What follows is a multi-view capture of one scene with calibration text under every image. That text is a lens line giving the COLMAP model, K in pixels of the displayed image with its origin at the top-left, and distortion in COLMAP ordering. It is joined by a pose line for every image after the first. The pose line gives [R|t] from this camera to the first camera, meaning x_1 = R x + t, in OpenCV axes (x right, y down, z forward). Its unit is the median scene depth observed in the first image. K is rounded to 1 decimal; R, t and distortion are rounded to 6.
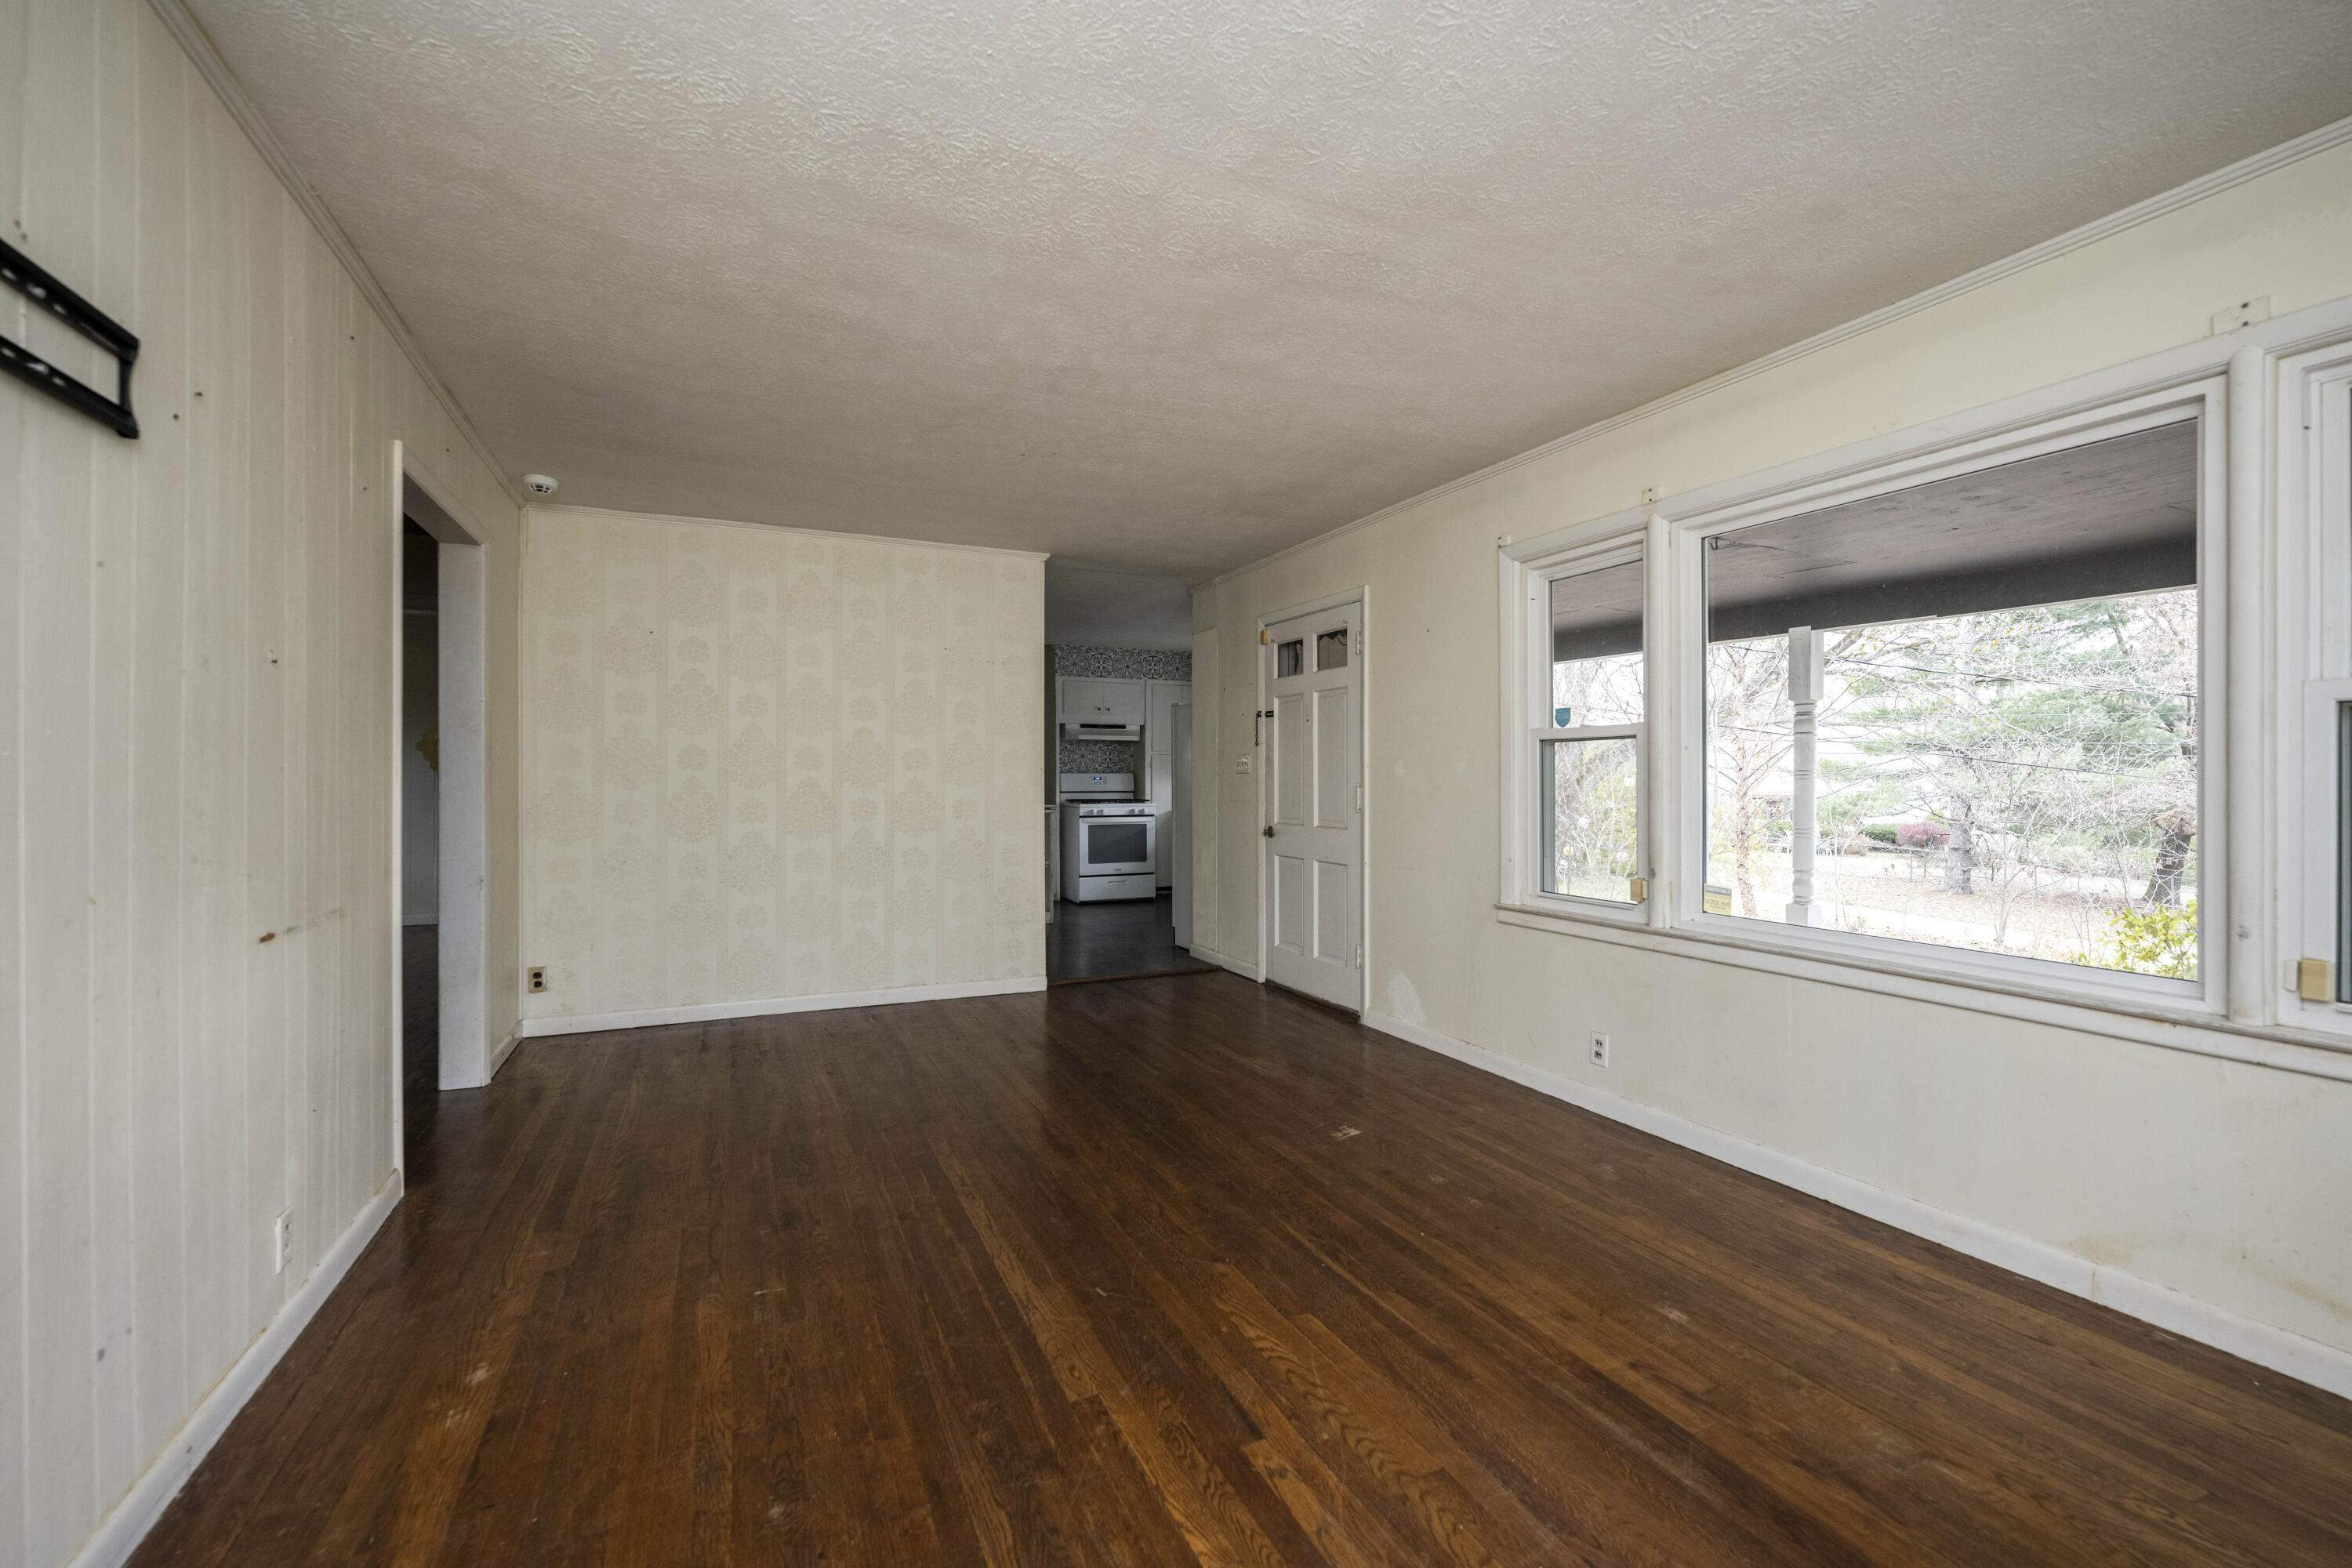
lens RADIAL K [[1038.7, 0, 1175.6], [0, 1038.7, 779.0], [0, 0, 1]] dist [0.002588, 0.000057]
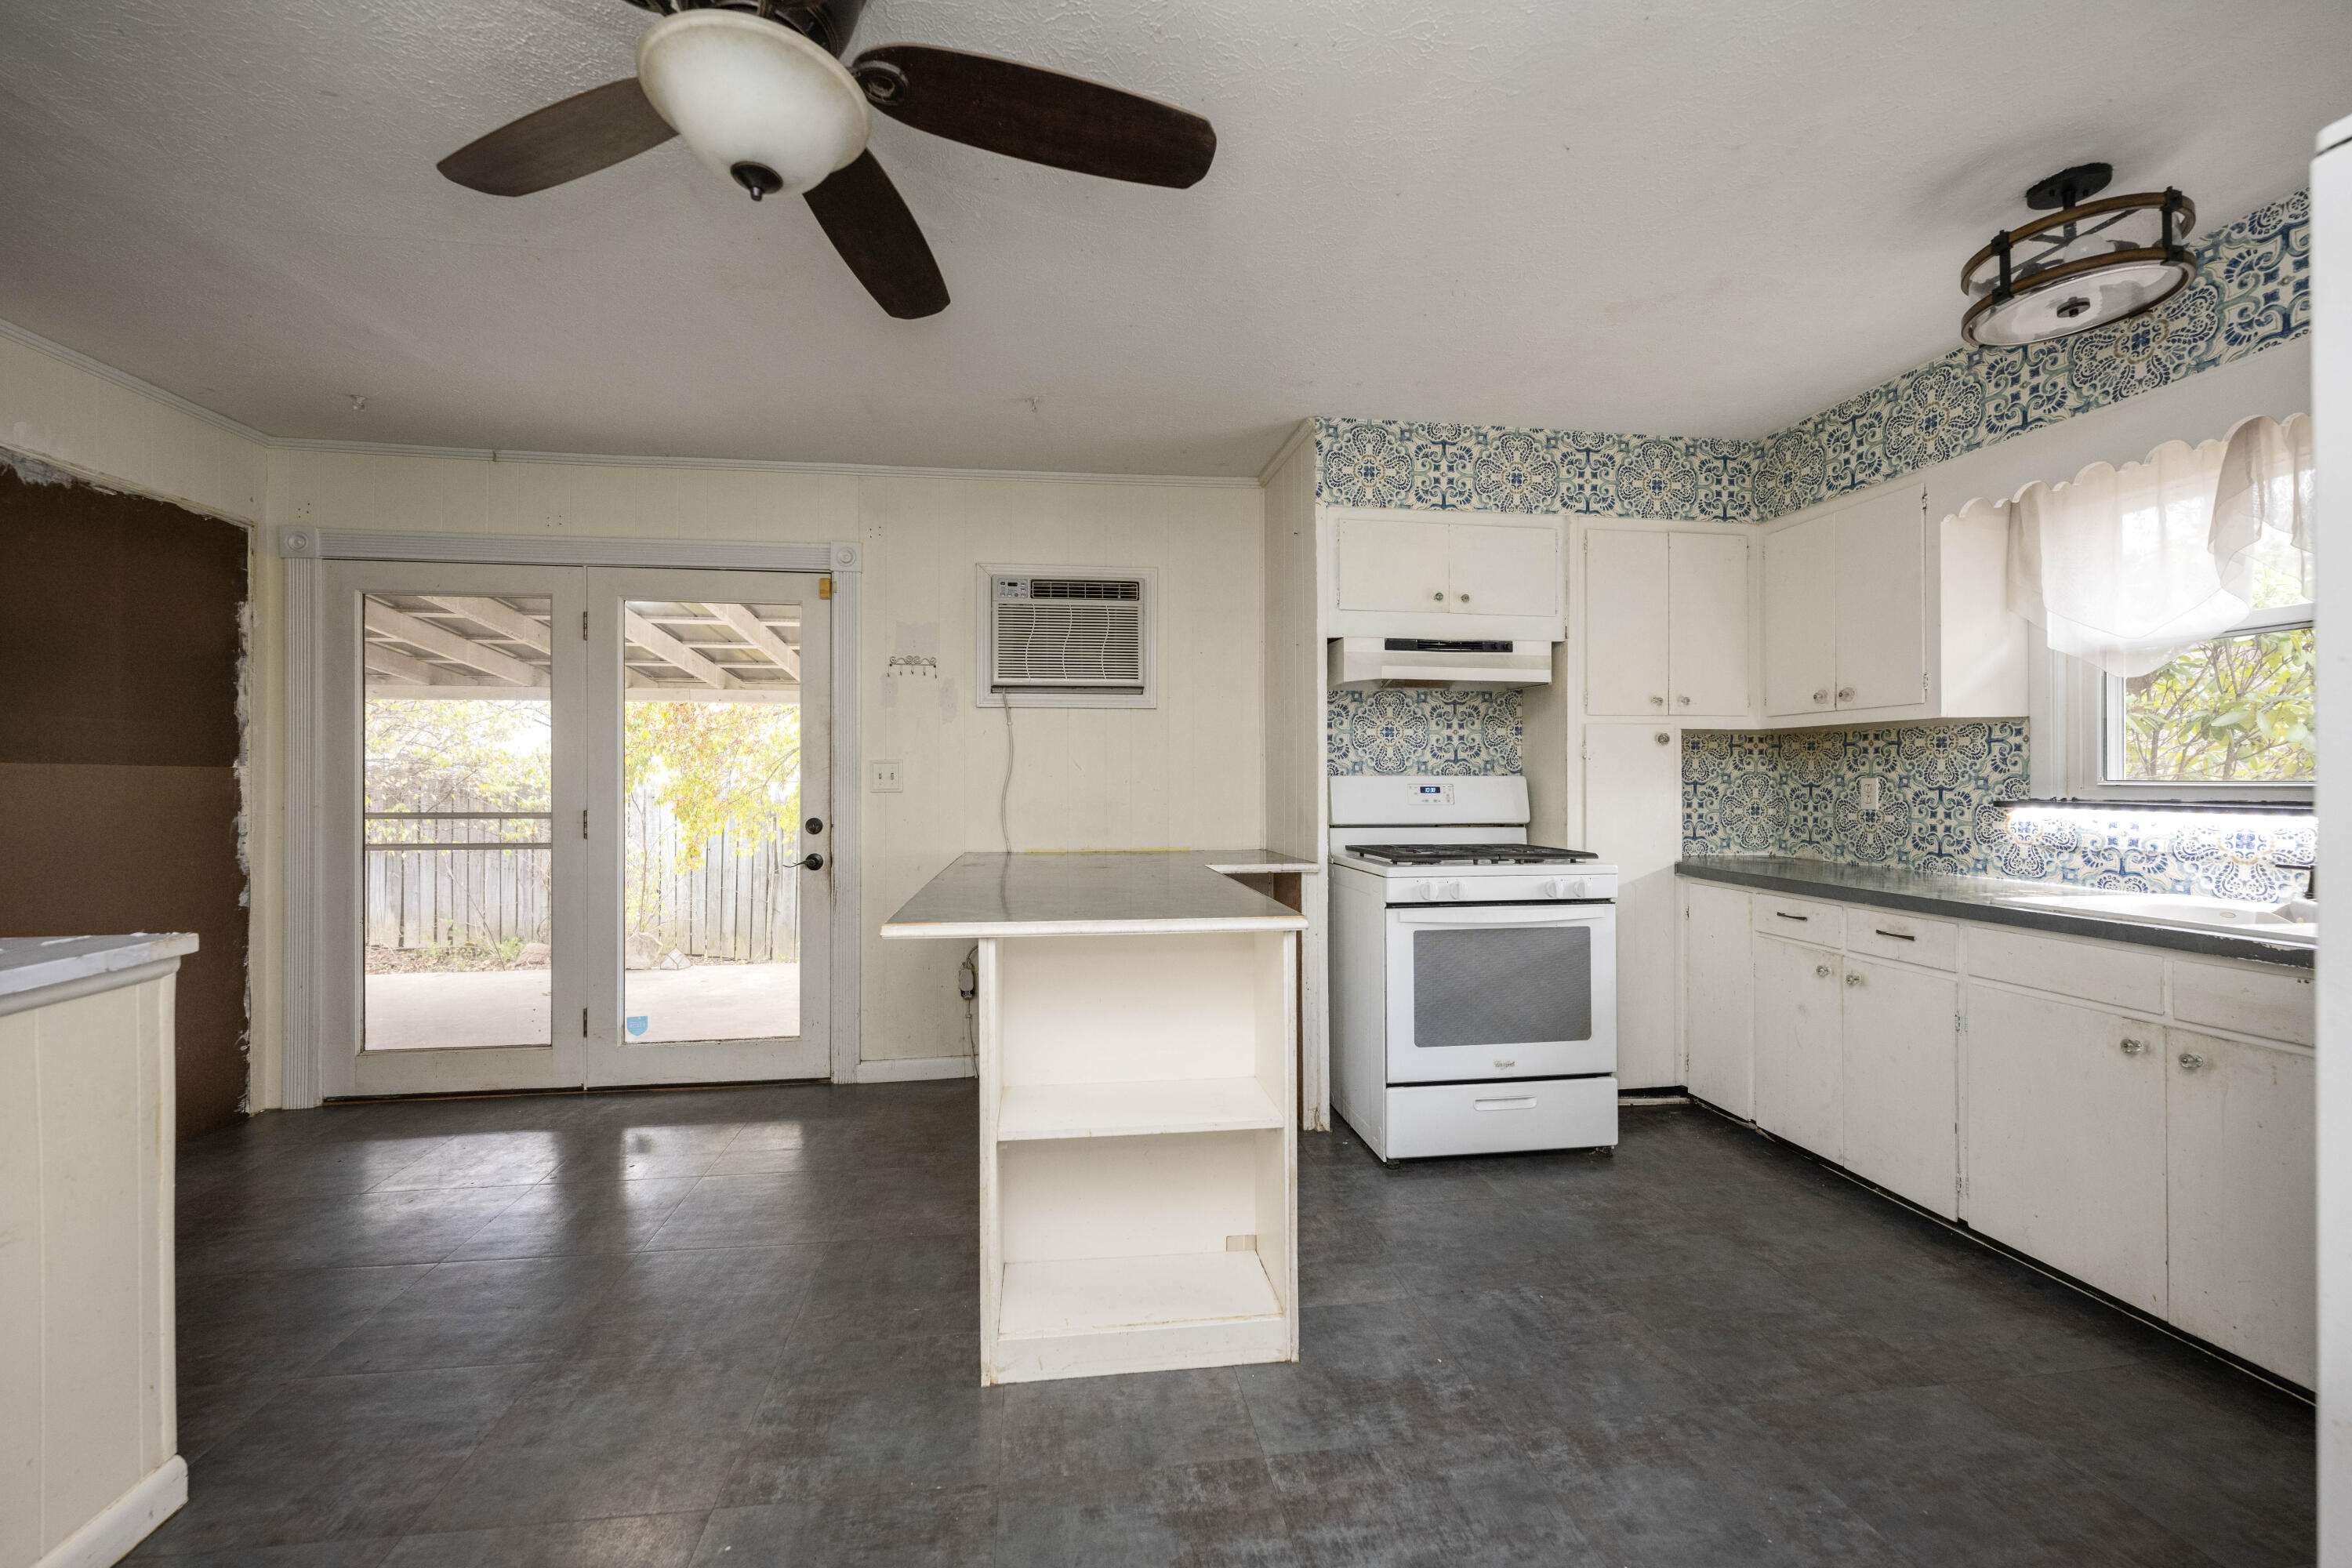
lens RADIAL K [[1038.7, 0, 1163.1], [0, 1038.7, 777.3], [0, 0, 1]] dist [0.002588, 0.000057]
pose [[0.968075, 0.001608, -0.250654, -0.076710], [-0.003429, 0.999971, -0.006829, -0.002039], [0.250636, 0.007471, 0.968053, 0.641307]]
